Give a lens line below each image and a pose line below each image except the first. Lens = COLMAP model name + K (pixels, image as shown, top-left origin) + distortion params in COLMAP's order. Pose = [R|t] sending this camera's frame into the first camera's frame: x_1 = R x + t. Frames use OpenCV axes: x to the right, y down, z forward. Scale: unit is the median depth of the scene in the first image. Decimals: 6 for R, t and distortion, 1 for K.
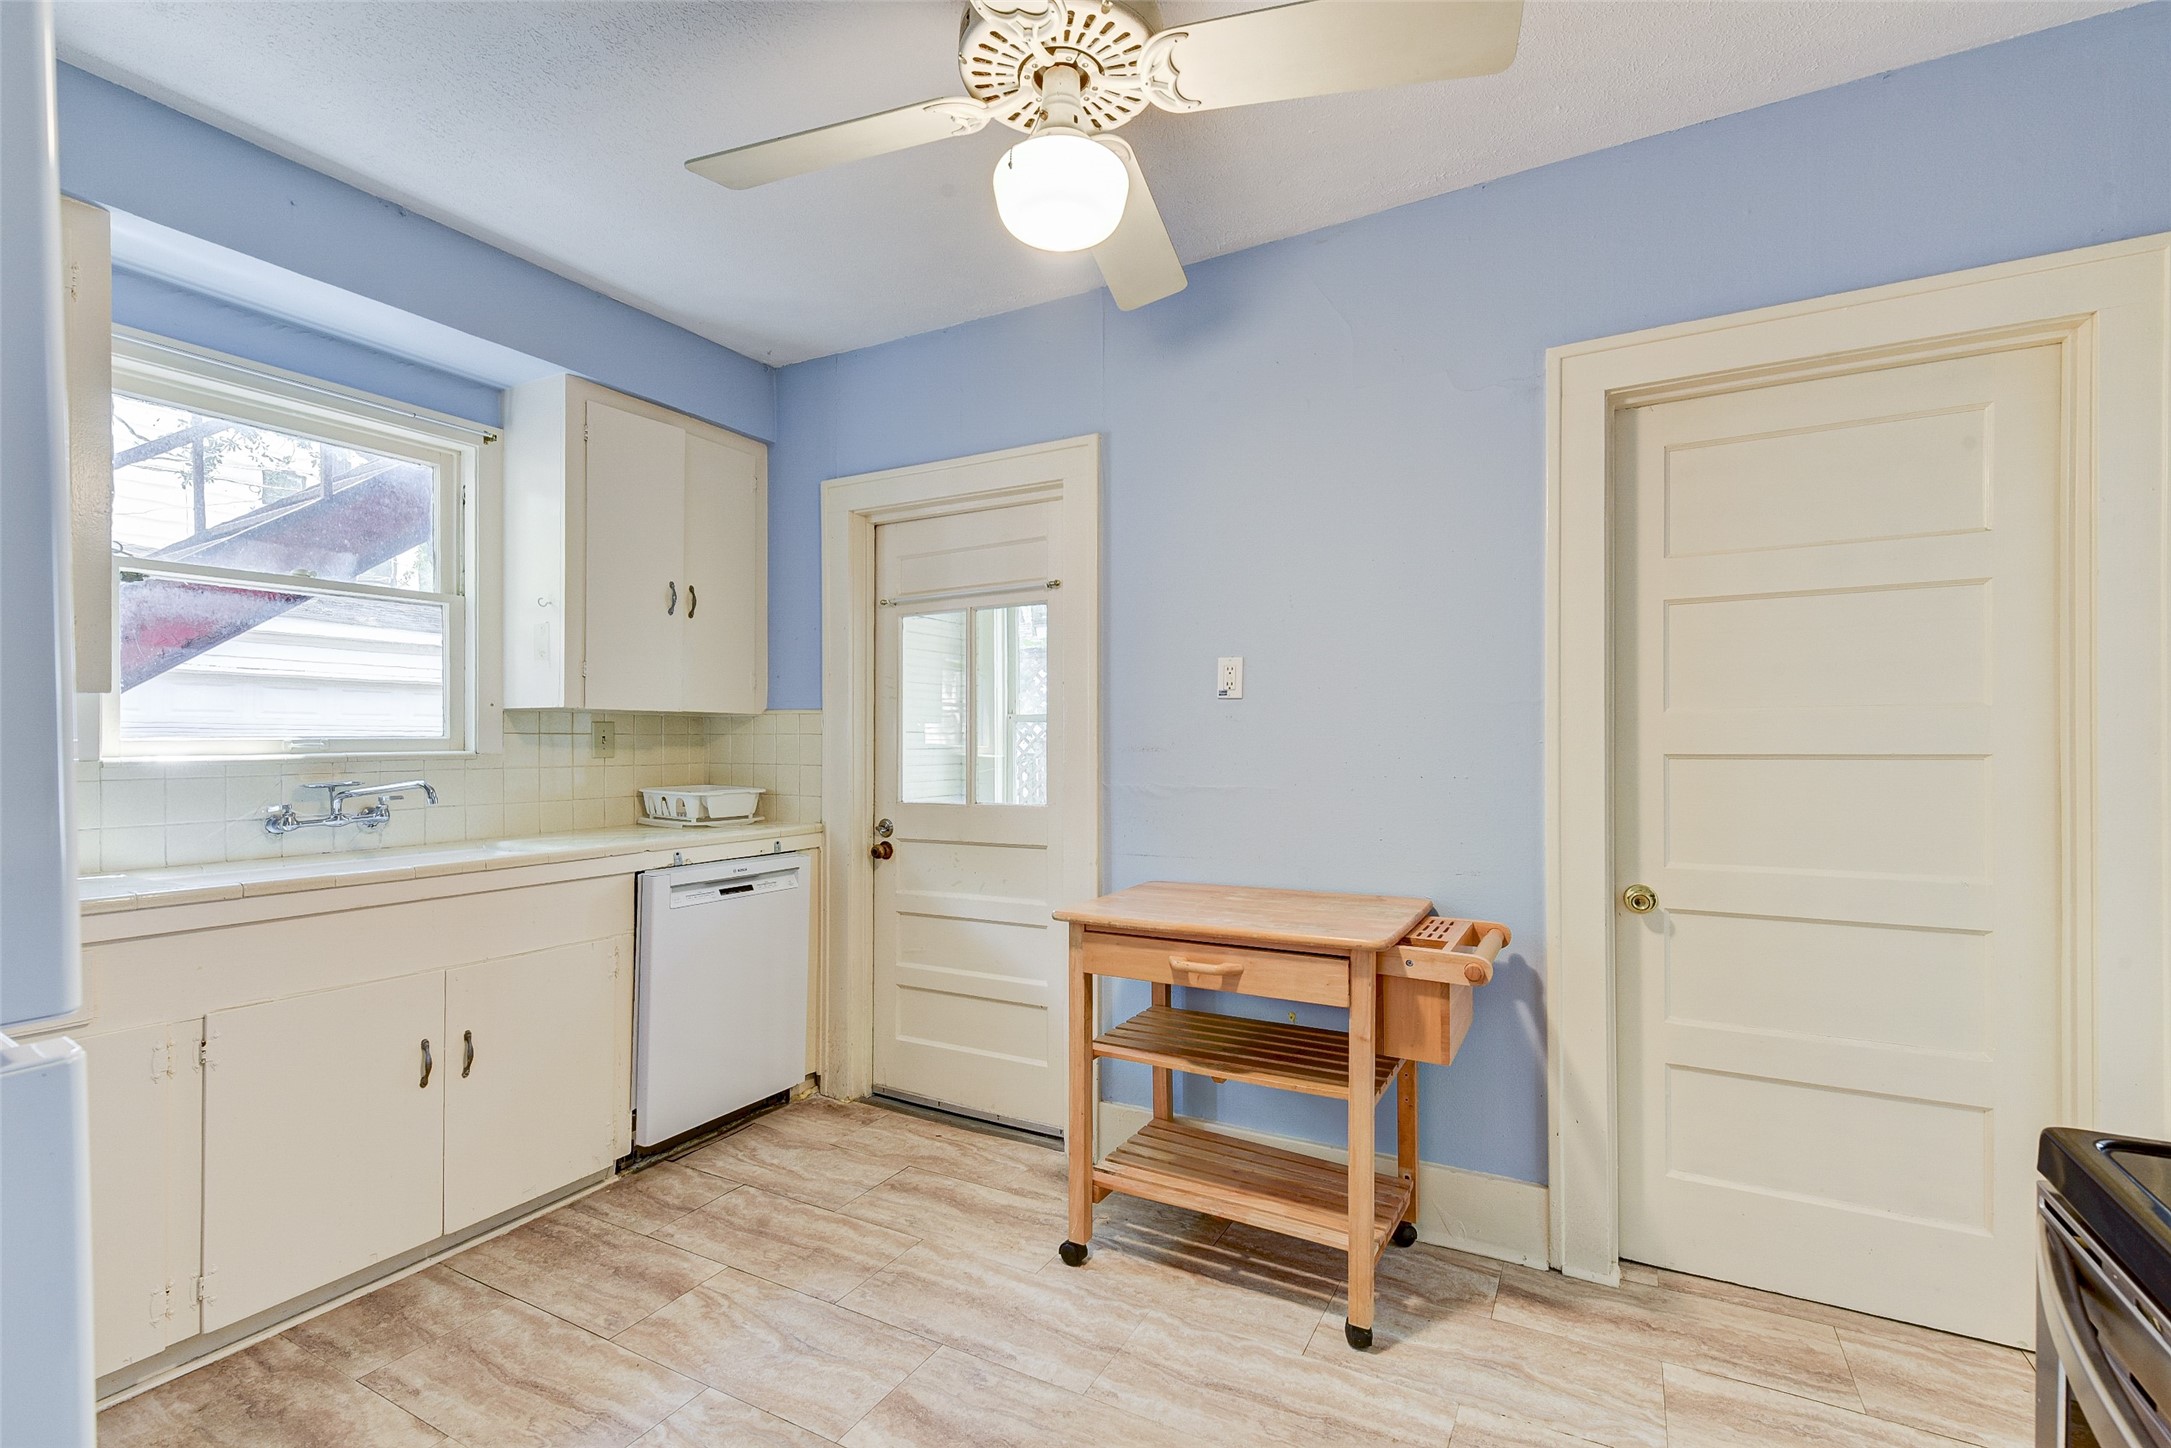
lens RADIAL K [[978.7, 0, 1089.6], [0, 978.7, 750.9], [0, 0, 1]] dist [0.027168, -0.005958]
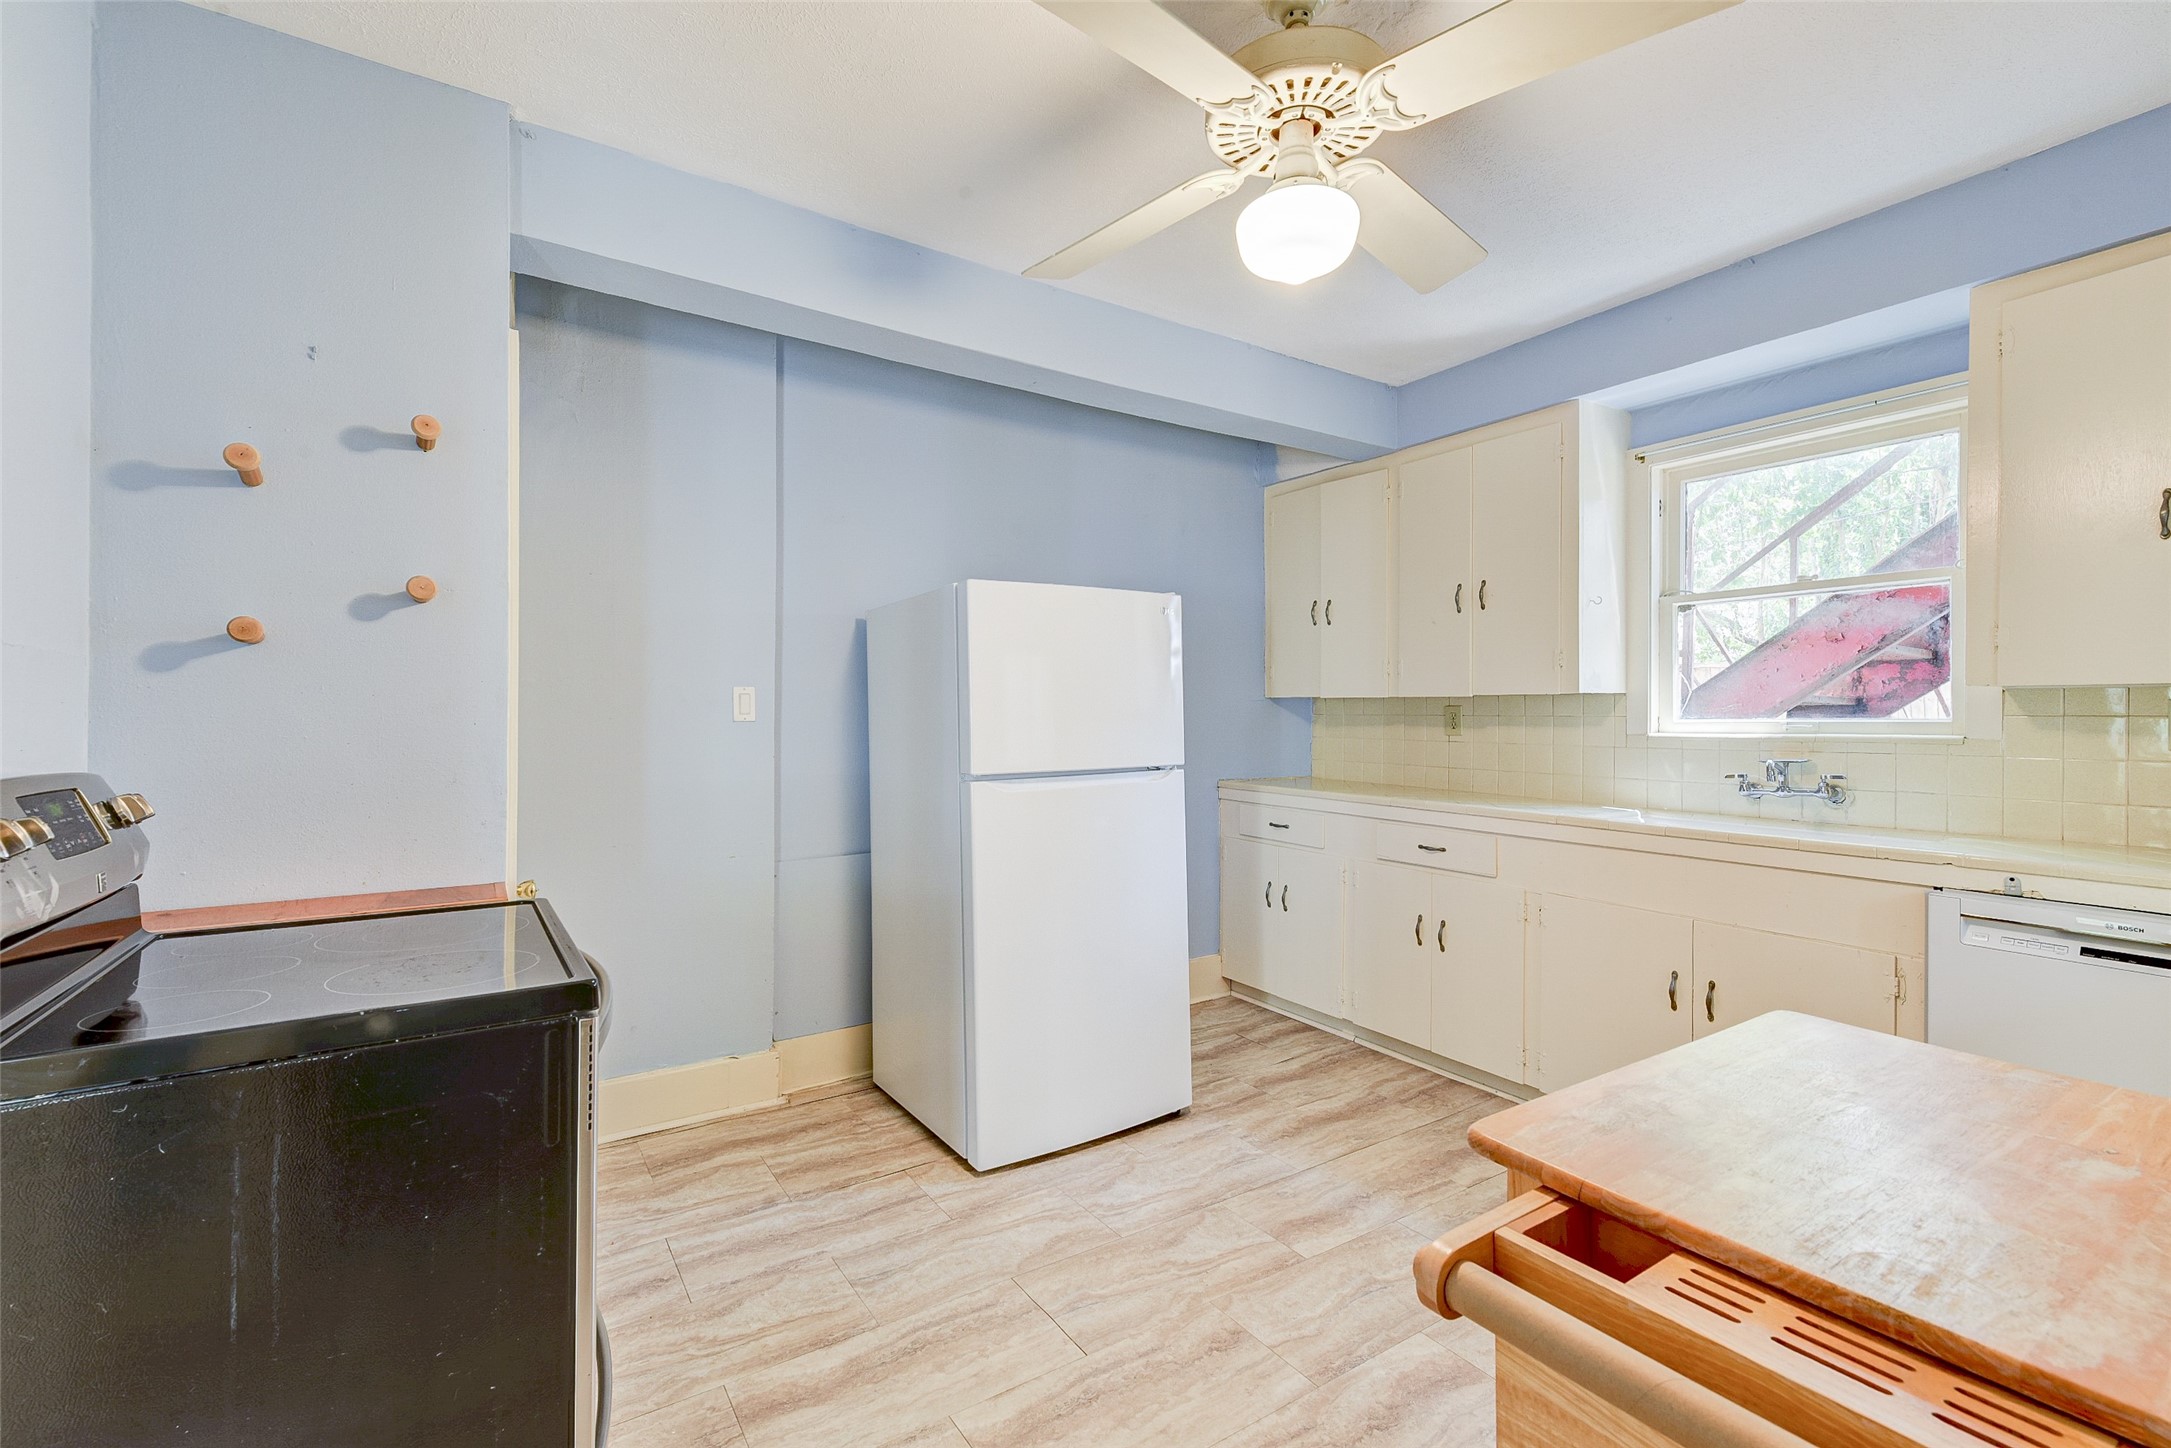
lens RADIAL K [[948.3, 0, 1088.1], [0, 948.3, 676.0], [0, 0, 1]] dist [0.023216, -0.006044]
pose [[-0.462117, -0.038311, -0.885991, 0.582948], [-0.009380, 0.999222, -0.038315, -0.013621], [0.886770, -0.009395, -0.462116, 0.775047]]
